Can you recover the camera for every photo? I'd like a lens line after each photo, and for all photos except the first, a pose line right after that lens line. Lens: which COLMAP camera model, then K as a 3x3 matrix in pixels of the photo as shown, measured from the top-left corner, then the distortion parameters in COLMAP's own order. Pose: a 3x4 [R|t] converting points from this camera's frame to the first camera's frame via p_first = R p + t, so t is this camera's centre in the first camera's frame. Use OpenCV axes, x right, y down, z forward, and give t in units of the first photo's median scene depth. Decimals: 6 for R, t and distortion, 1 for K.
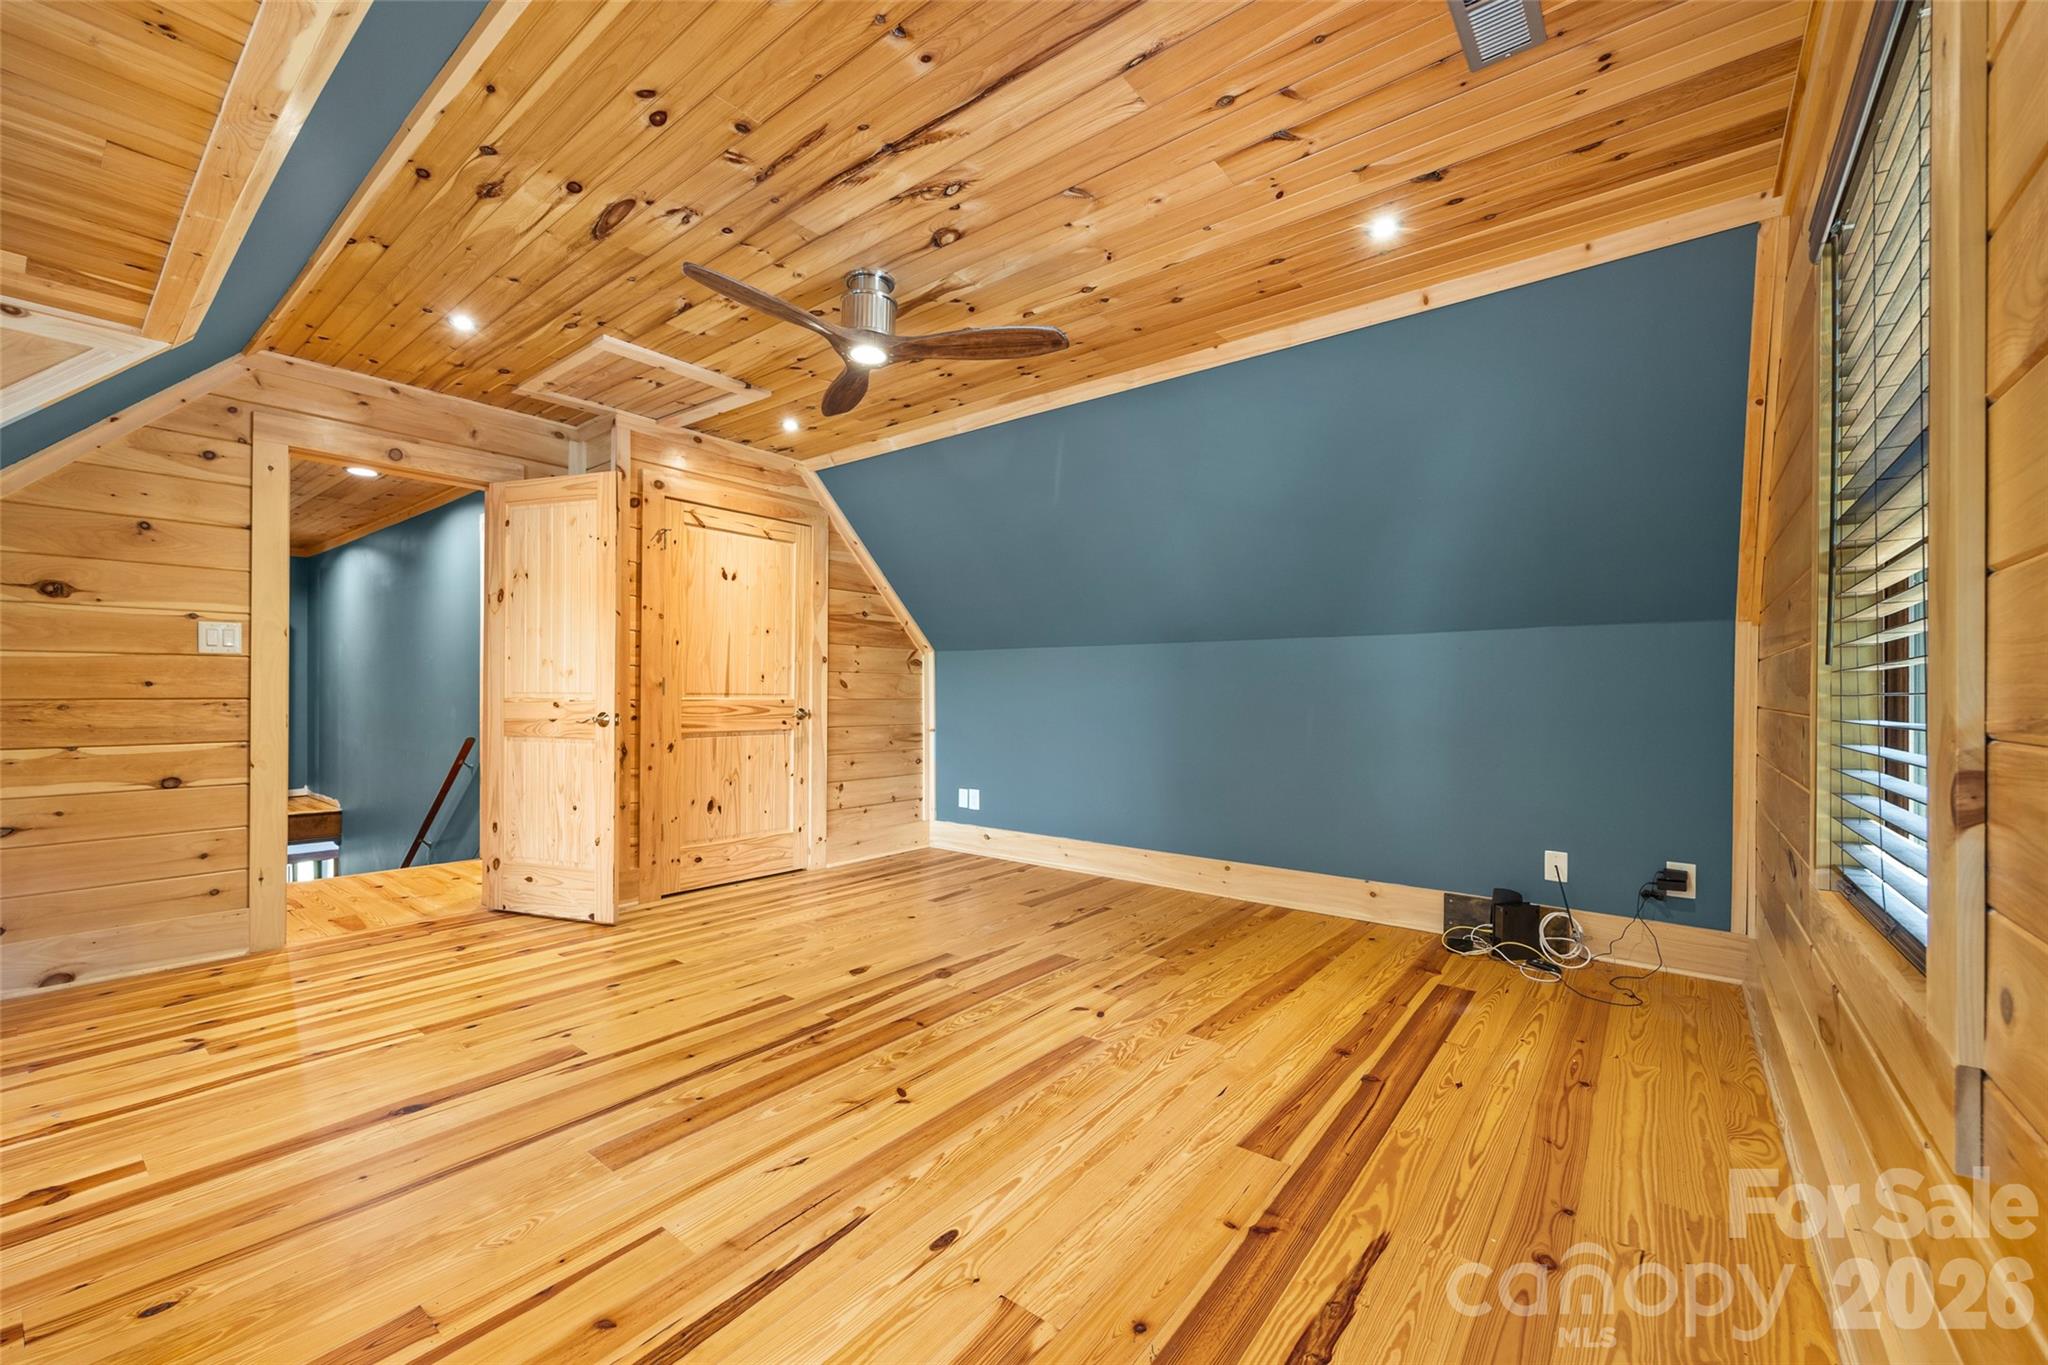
lens RADIAL K [[819.4, 0, 1023.9], [0, 819.4, 688.0], [0, 0, 1]] dist [0.001700, -0.000028]
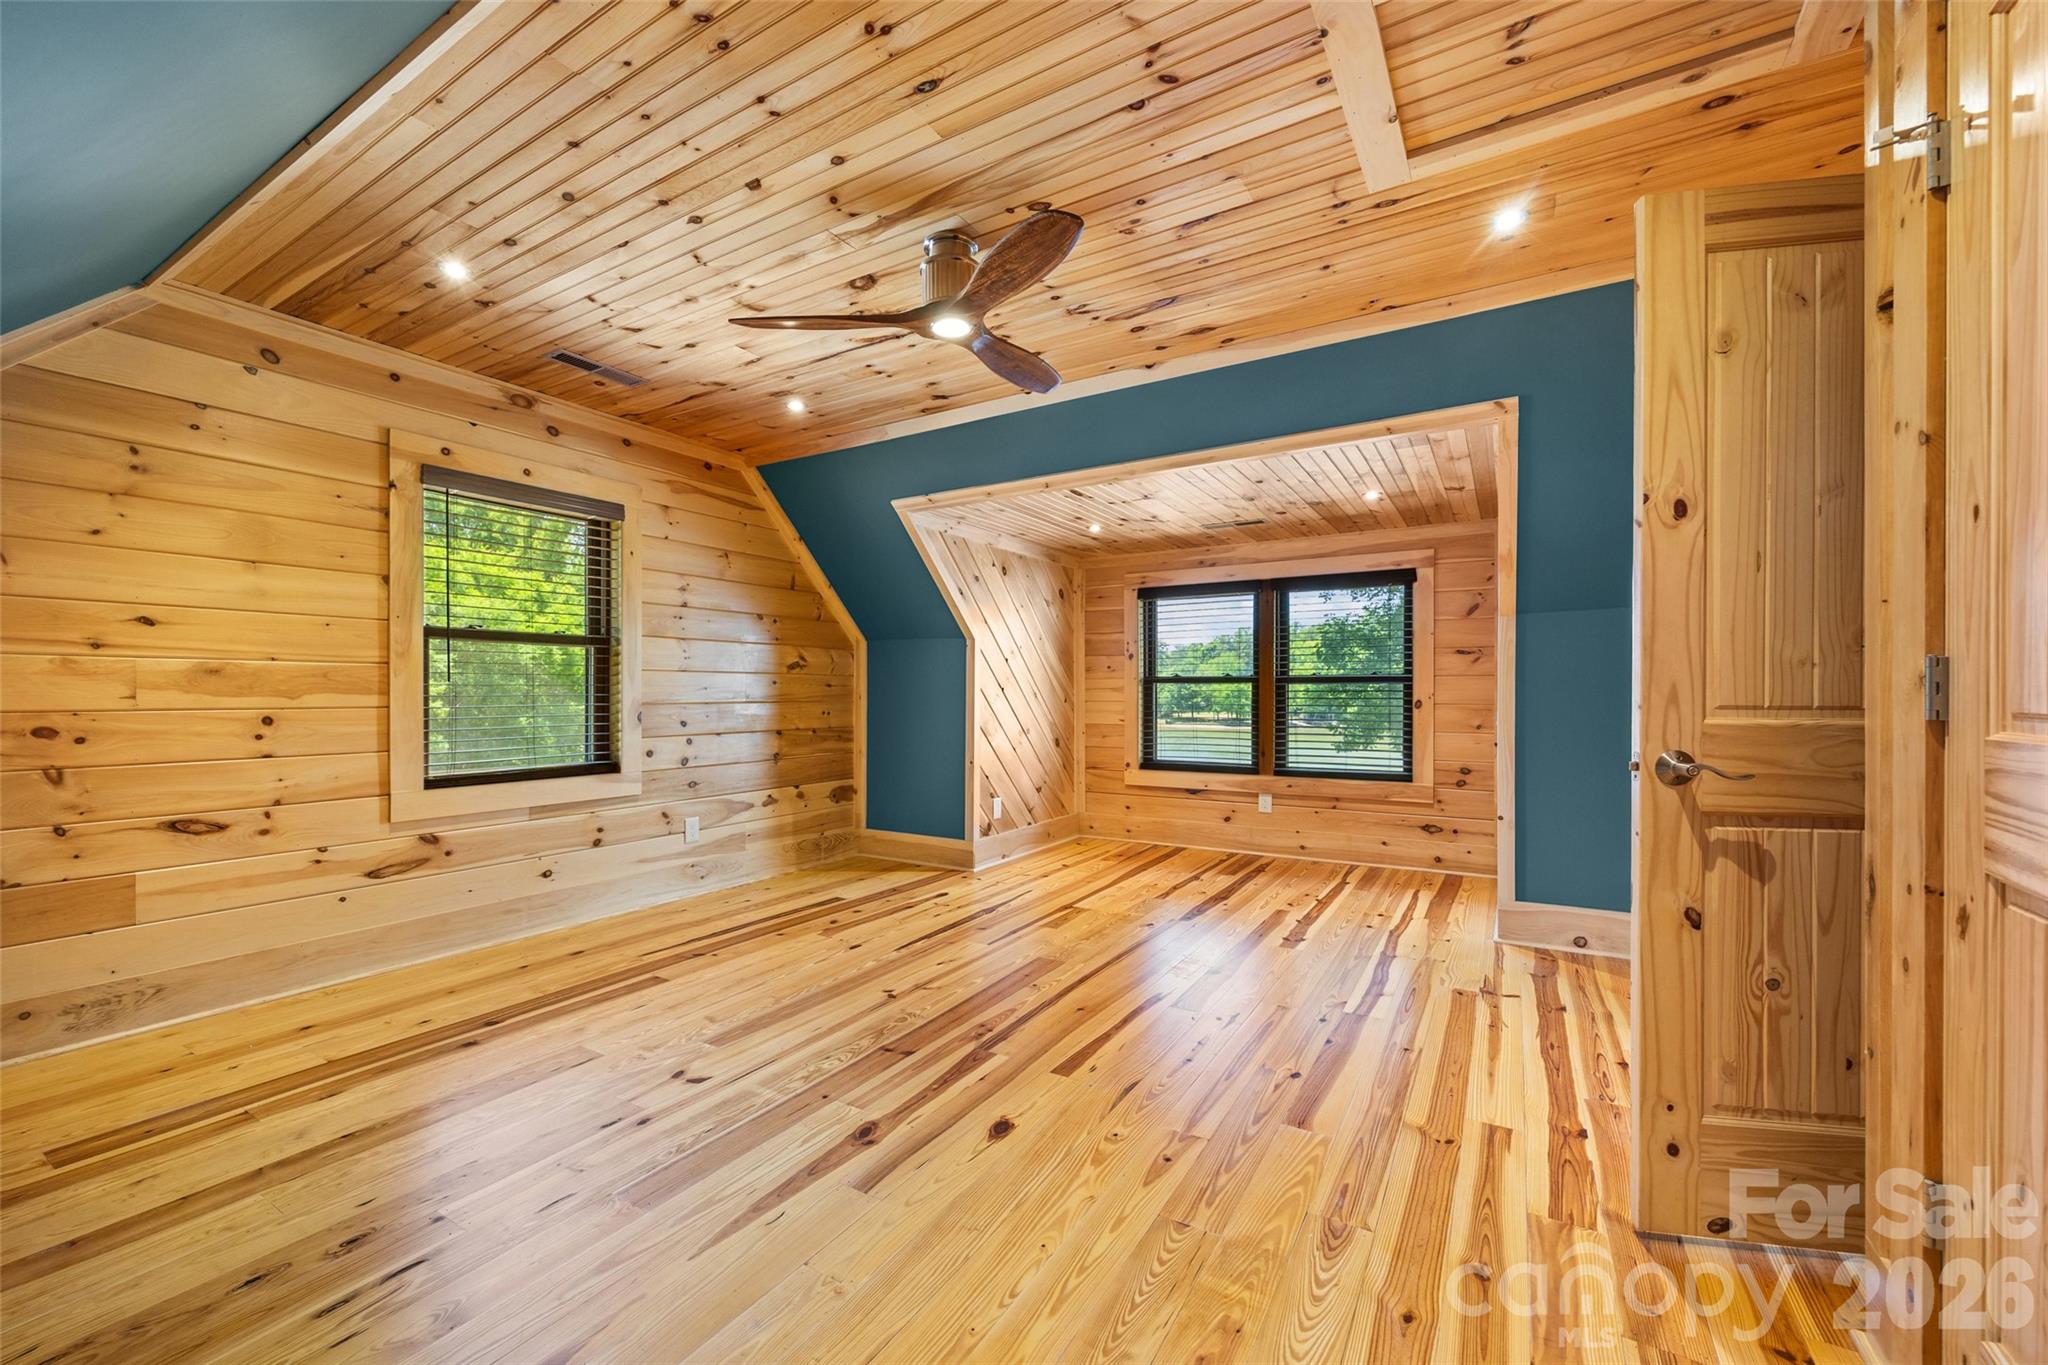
lens RADIAL K [[819.4, 0, 1022.2], [0, 819.4, 690.7], [0, 0, 1]] dist [0.001700, -0.000028]
pose [[-0.992138, -0.003809, -0.125089, -0.167442], [-0.003226, 0.999983, -0.004862, 0.001405], [0.125105, -0.004420, -0.992134, 2.049598]]
